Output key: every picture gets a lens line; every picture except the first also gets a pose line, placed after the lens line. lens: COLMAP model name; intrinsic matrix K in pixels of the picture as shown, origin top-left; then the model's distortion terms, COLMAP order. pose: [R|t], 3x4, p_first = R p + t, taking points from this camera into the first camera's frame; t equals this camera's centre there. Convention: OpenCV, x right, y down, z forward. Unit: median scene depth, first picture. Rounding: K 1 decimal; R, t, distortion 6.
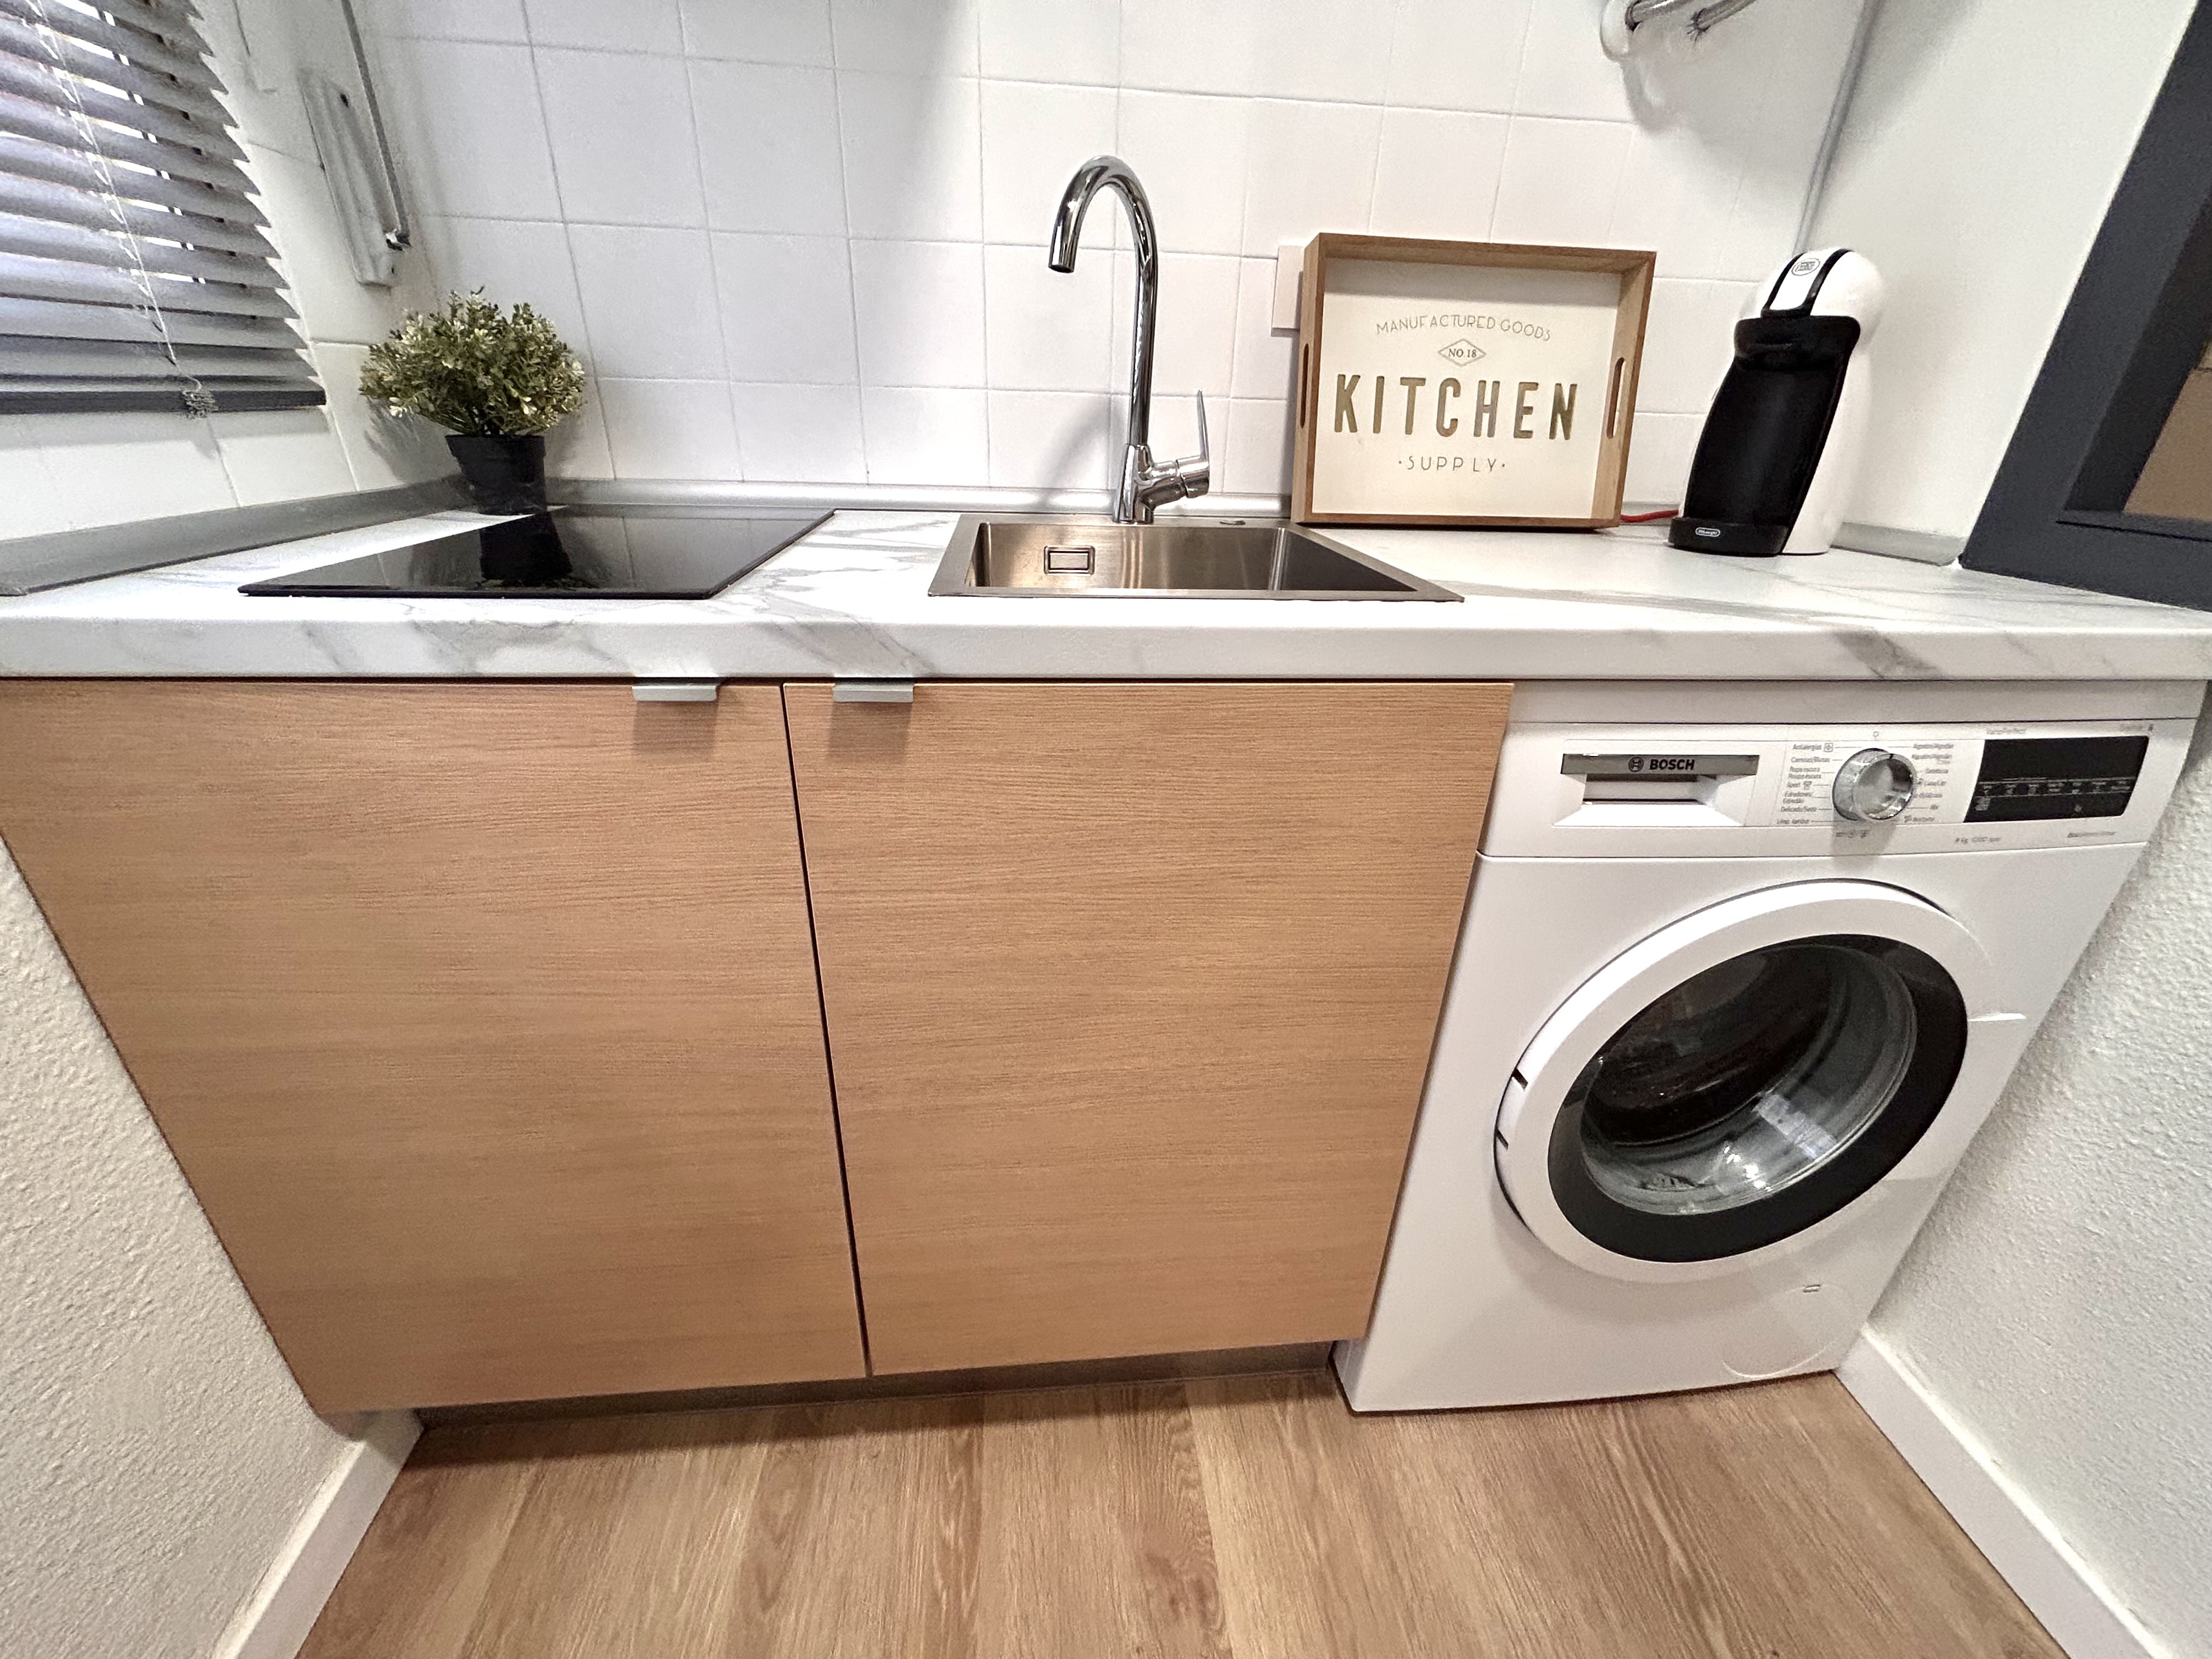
lens RADIAL K [[890.5, 0, 1104.5], [0, 890.5, 825.4], [0, 0, 1]] dist [-0.007398, 0.002181]
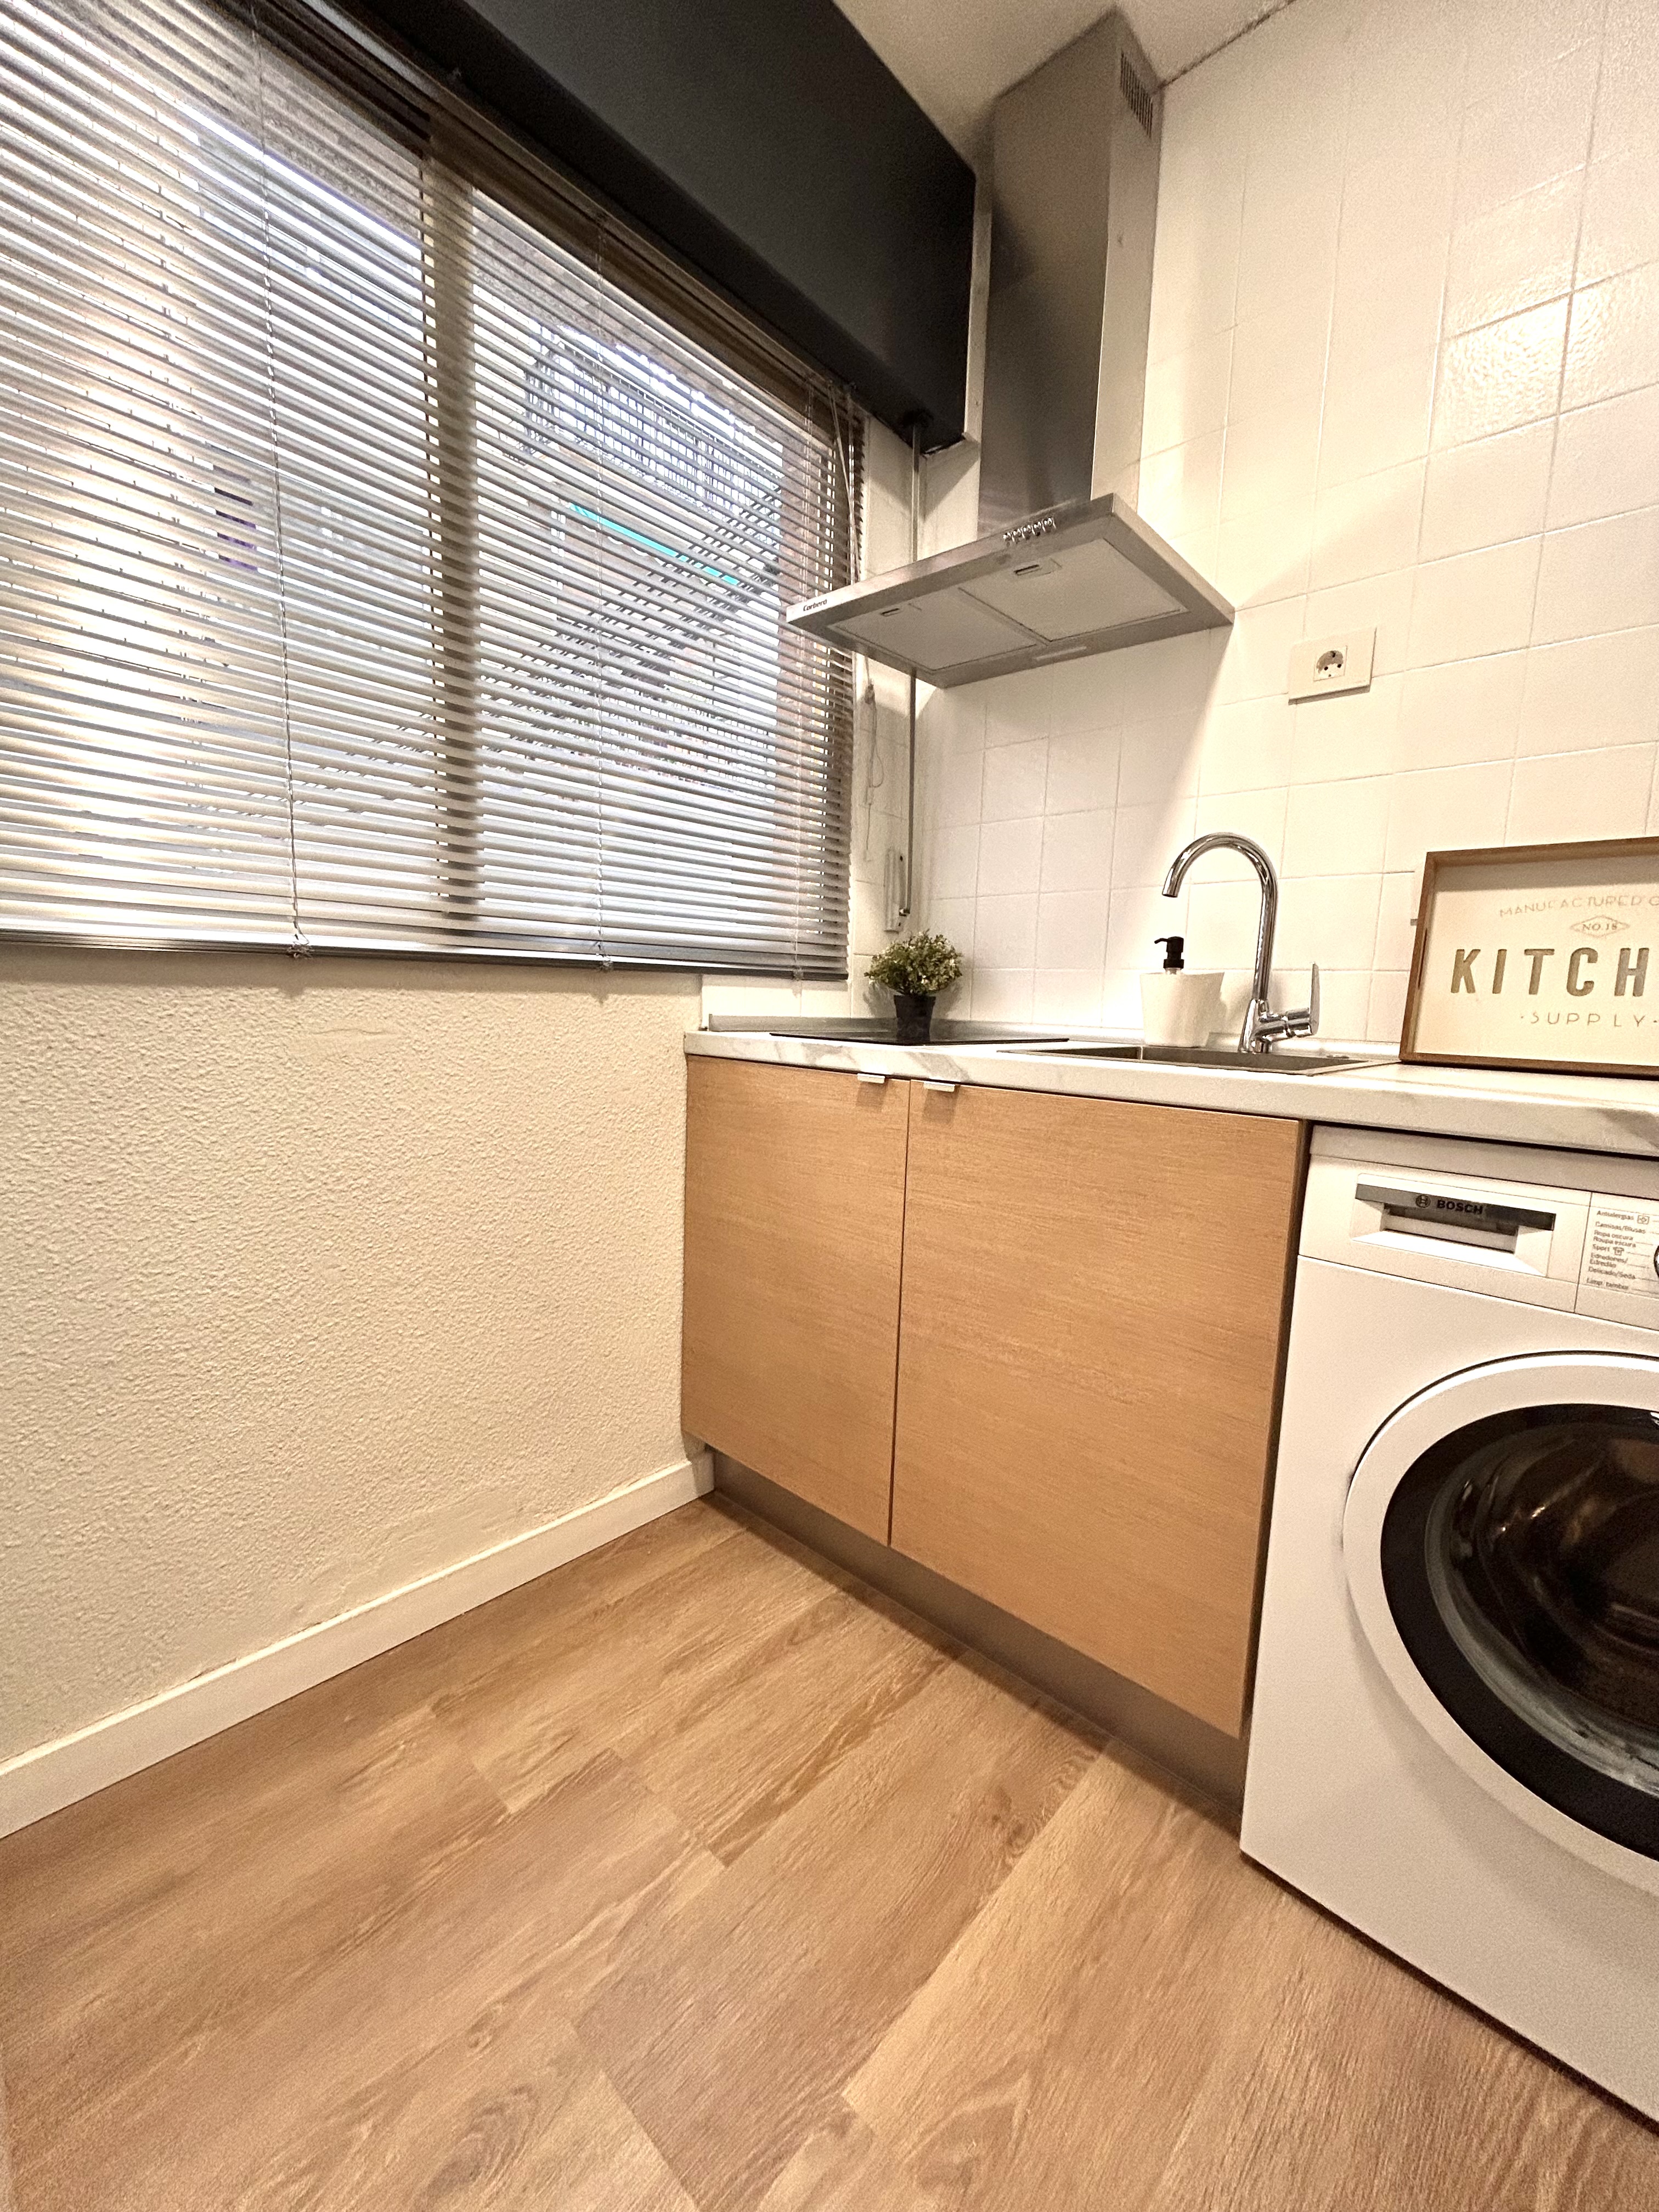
lens RADIAL K [[890.5, 0, 834.4], [0, 890.5, 1112.4], [0, 0, 1]] dist [-0.007398, 0.002181]
pose [[0.668536, 0.087955, -0.738460, 0.759921], [-0.330950, 0.924424, -0.189508, 0.262227], [0.665982, 0.371086, 0.647119, -0.335937]]
